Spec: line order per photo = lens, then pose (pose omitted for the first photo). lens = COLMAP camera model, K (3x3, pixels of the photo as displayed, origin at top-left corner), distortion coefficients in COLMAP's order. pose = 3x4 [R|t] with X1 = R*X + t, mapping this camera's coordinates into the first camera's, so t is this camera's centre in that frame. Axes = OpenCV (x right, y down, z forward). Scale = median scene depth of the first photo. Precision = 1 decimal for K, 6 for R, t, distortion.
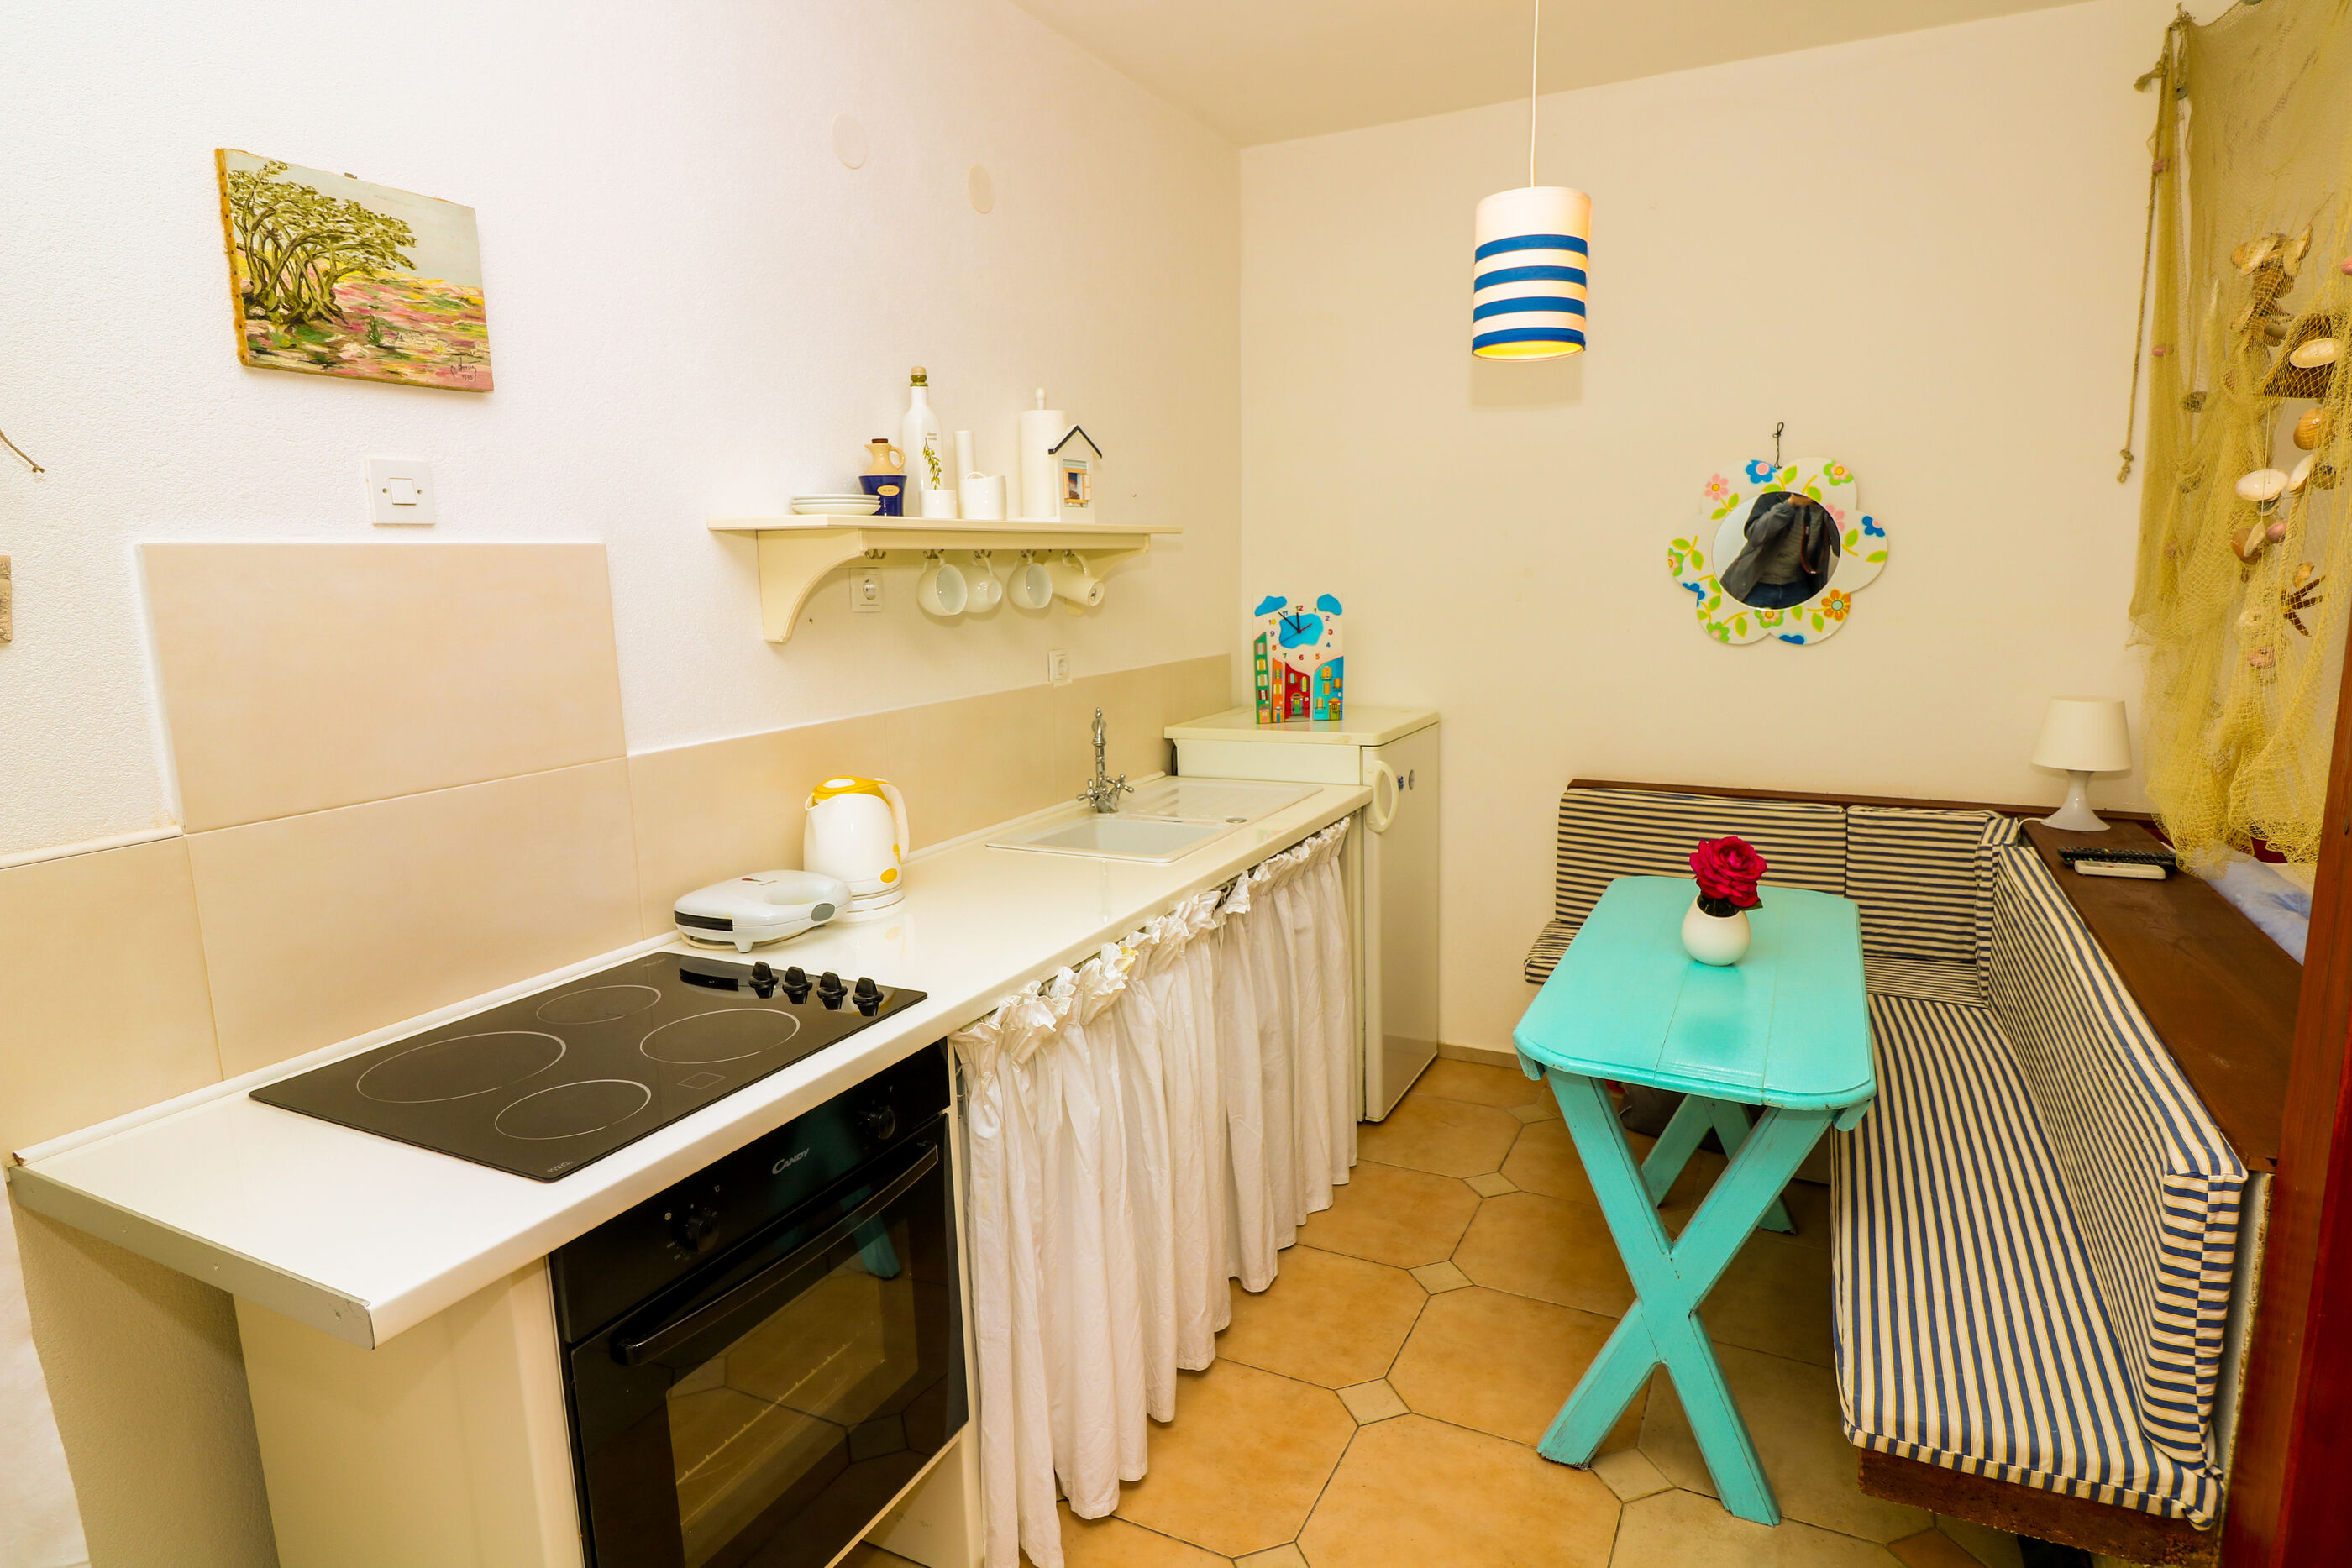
lens RADIAL K [[1278.9, 0, 1182.7], [0, 1278.9, 778.8], [0, 0, 1]] dist [-0.008147, -0.004238]
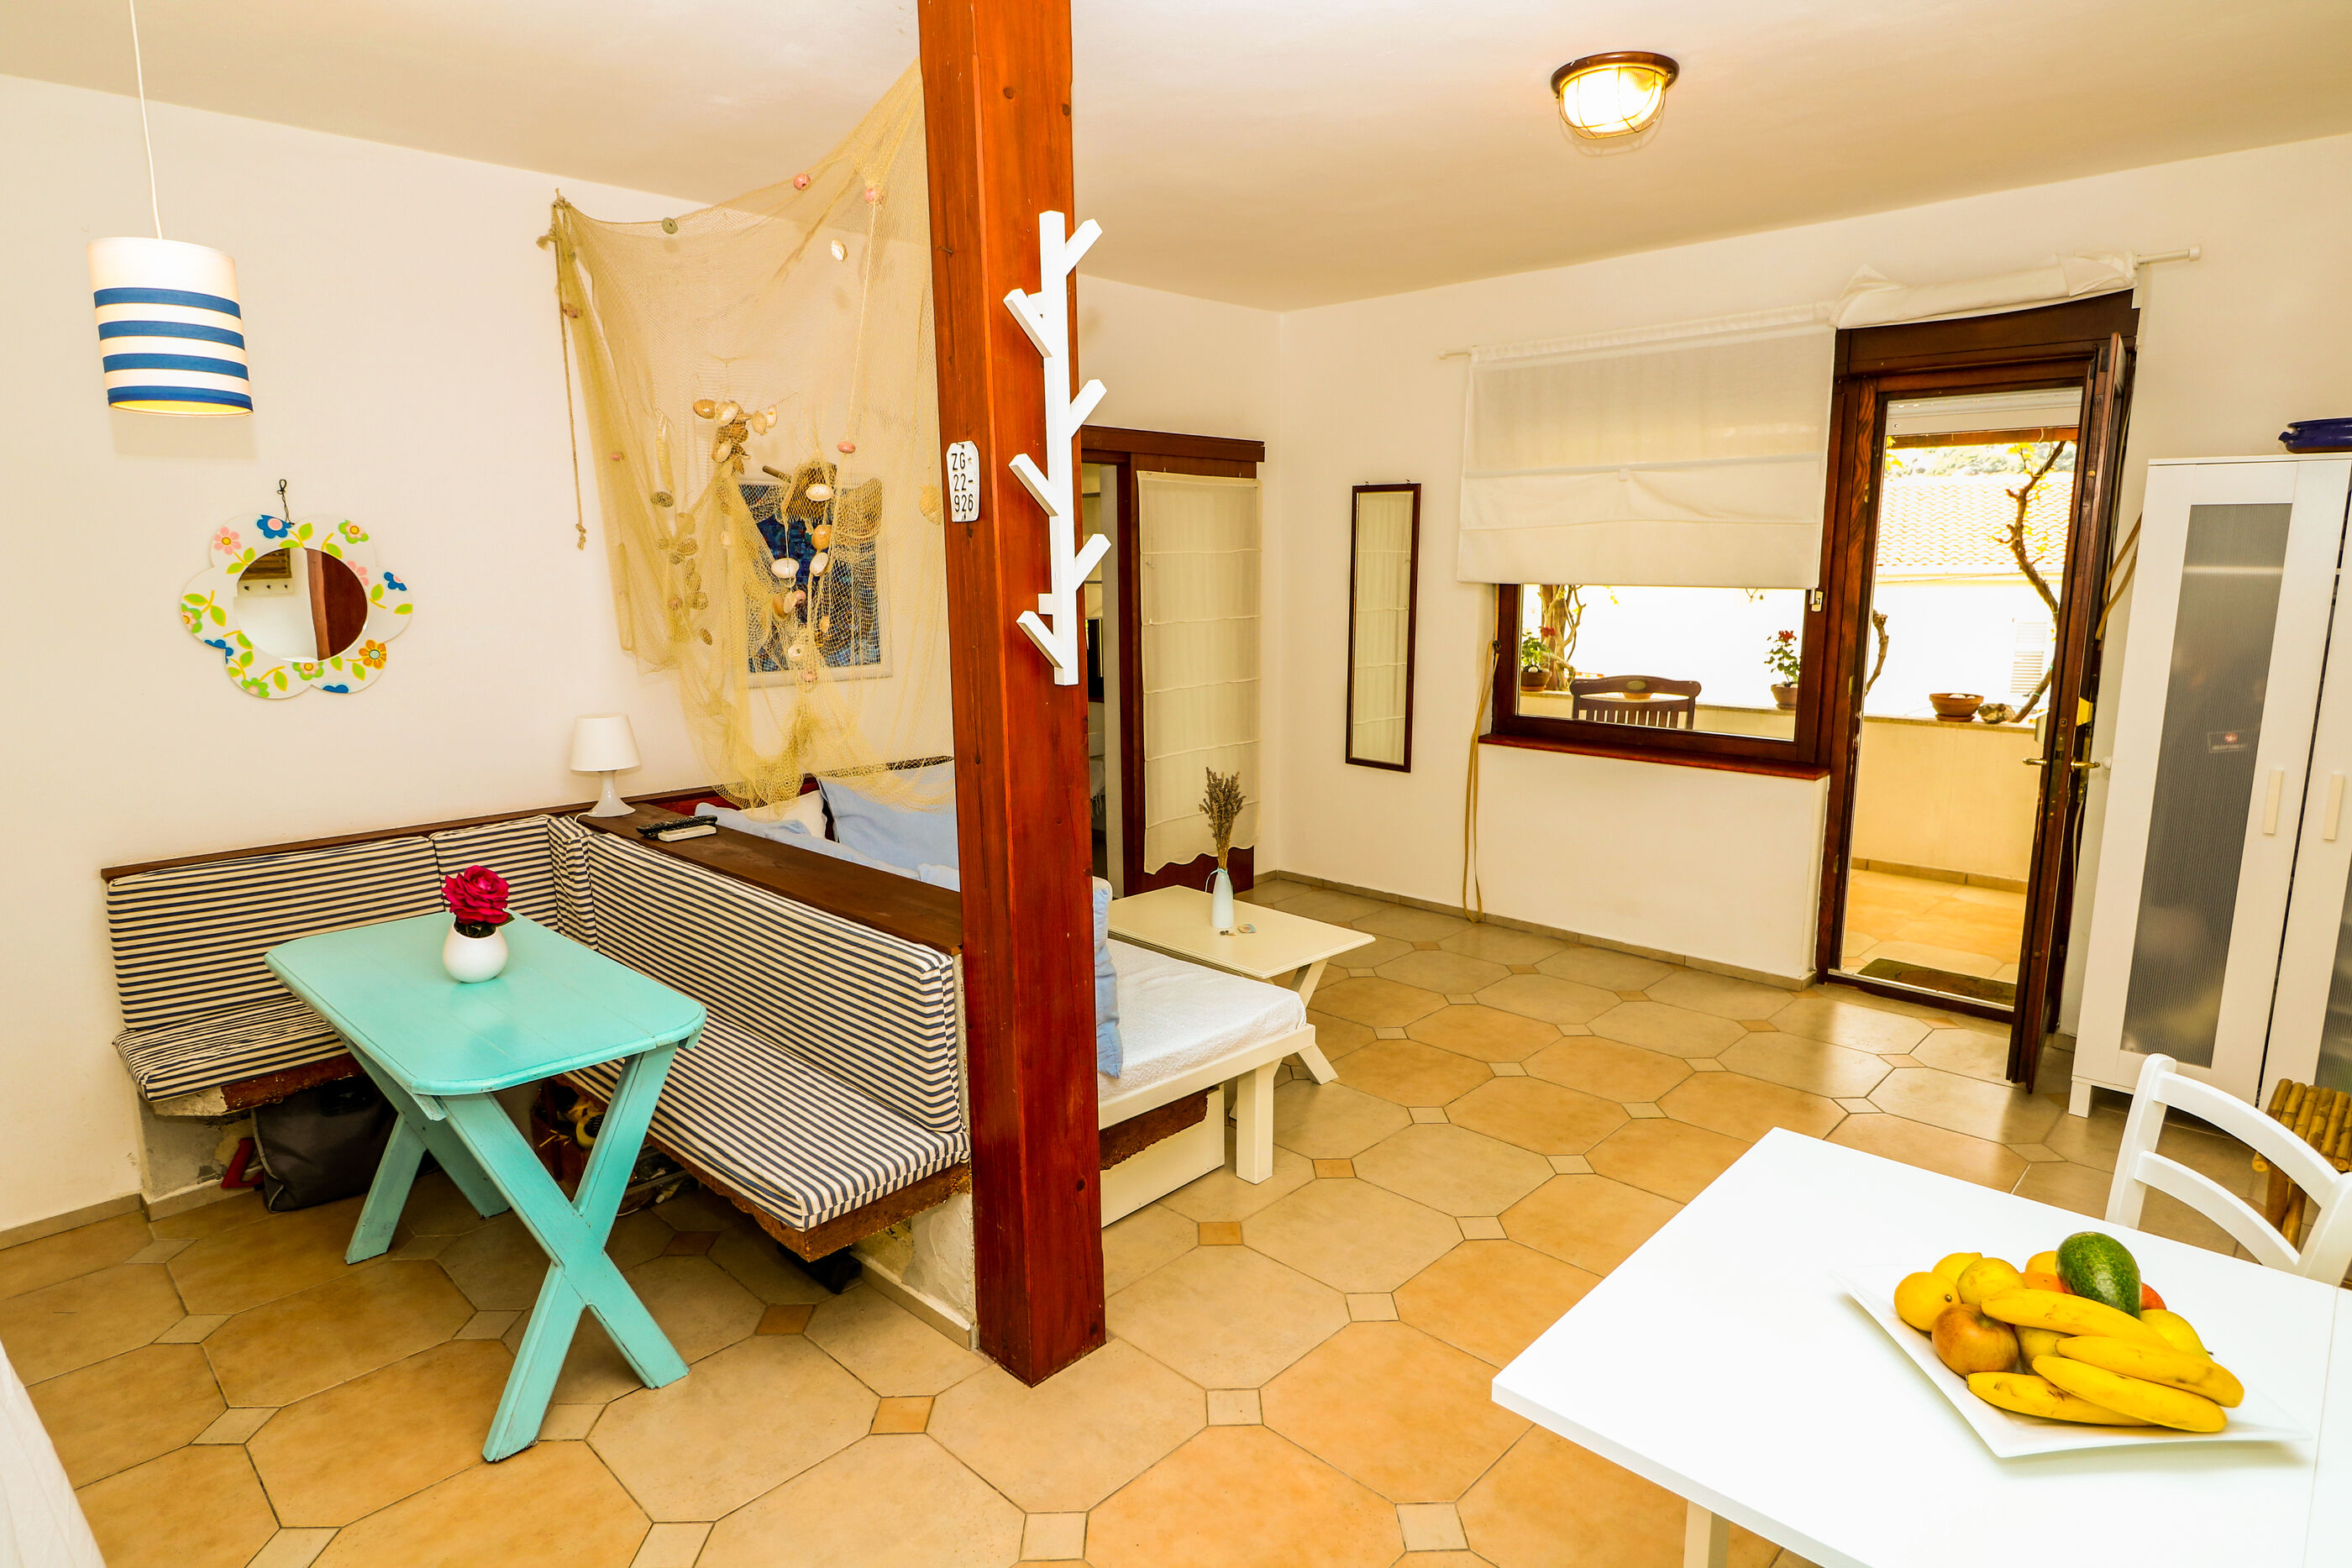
lens RADIAL K [[1278.9, 0, 1177.4], [0, 1278.9, 795.2], [0, 0, 1]] dist [-0.008147, -0.004238]
pose [[0.295379, -0.157407, 0.942324, -0.402093], [0.164195, 0.980022, 0.112236, -0.036861], [-0.941165, 0.121572, 0.315324, 0.048724]]
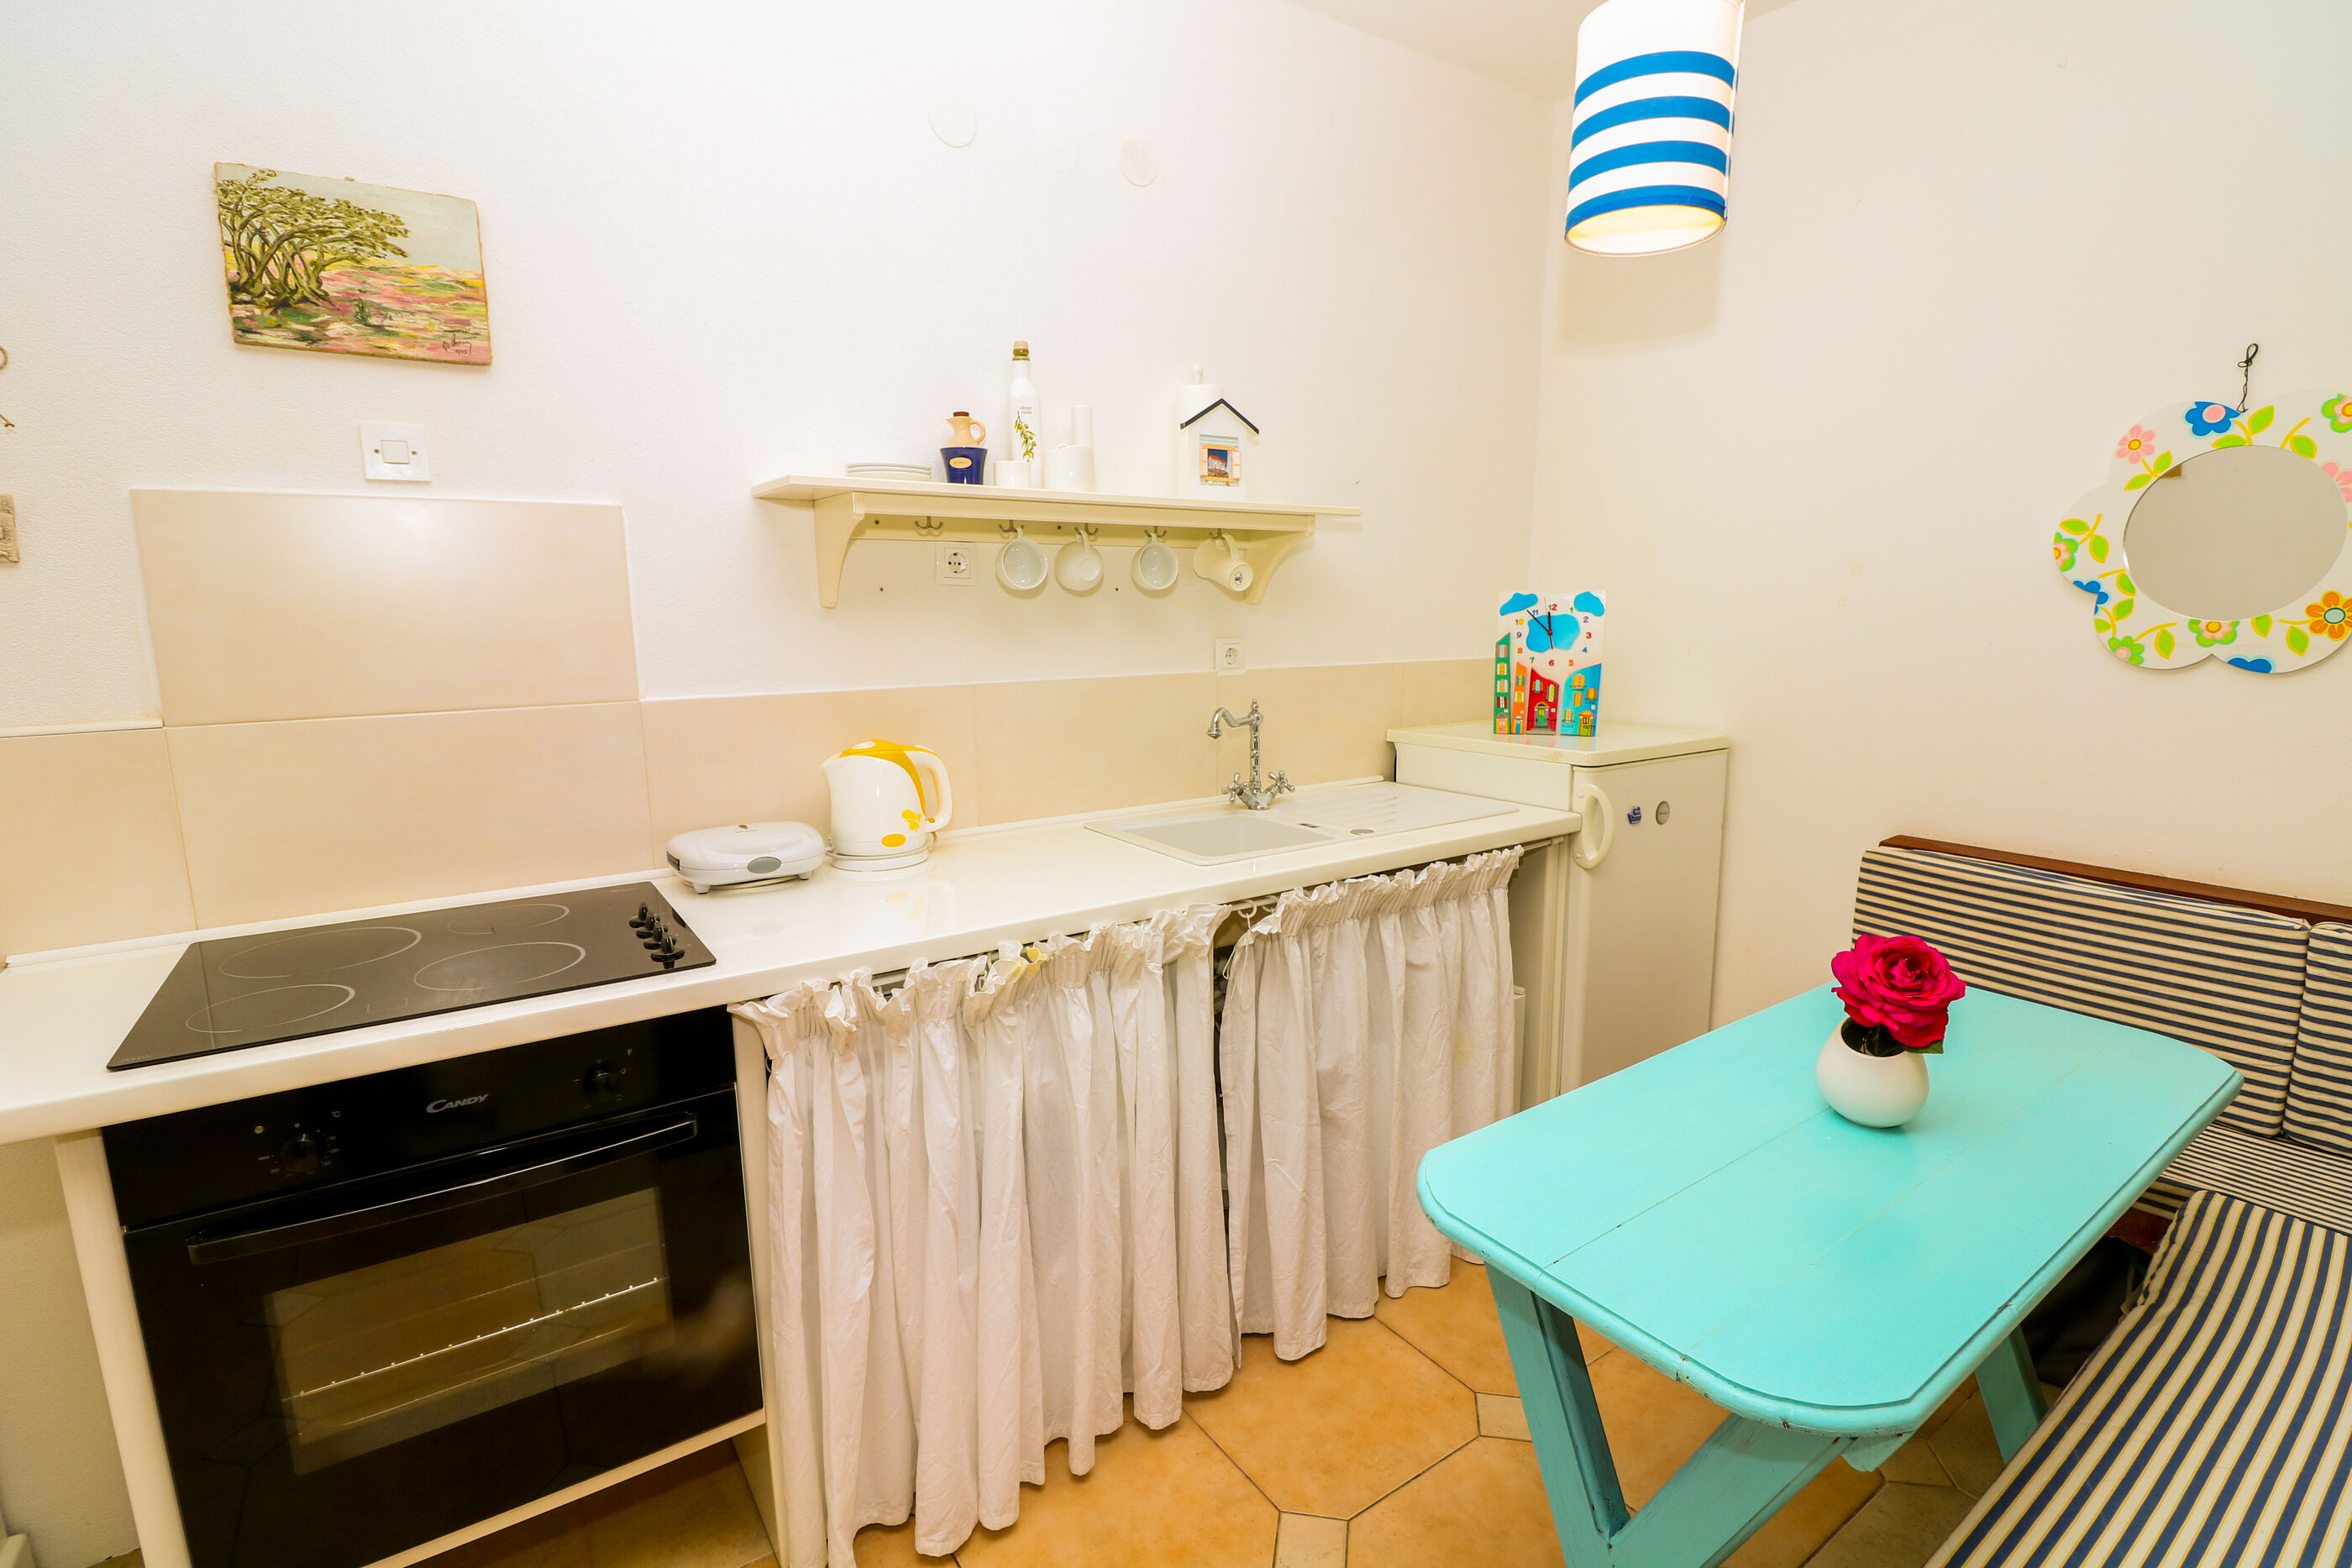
lens RADIAL K [[1084.1, 0, 1192.8], [0, 1084.1, 783.2], [0, 0, 1]] dist [-0.013293, -0.005785]
pose [[0.879340, 0.095090, -0.466603, 0.327590], [-0.092980, 0.995285, 0.027605, -0.013104], [0.467029, 0.019110, 0.884036, 0.310230]]
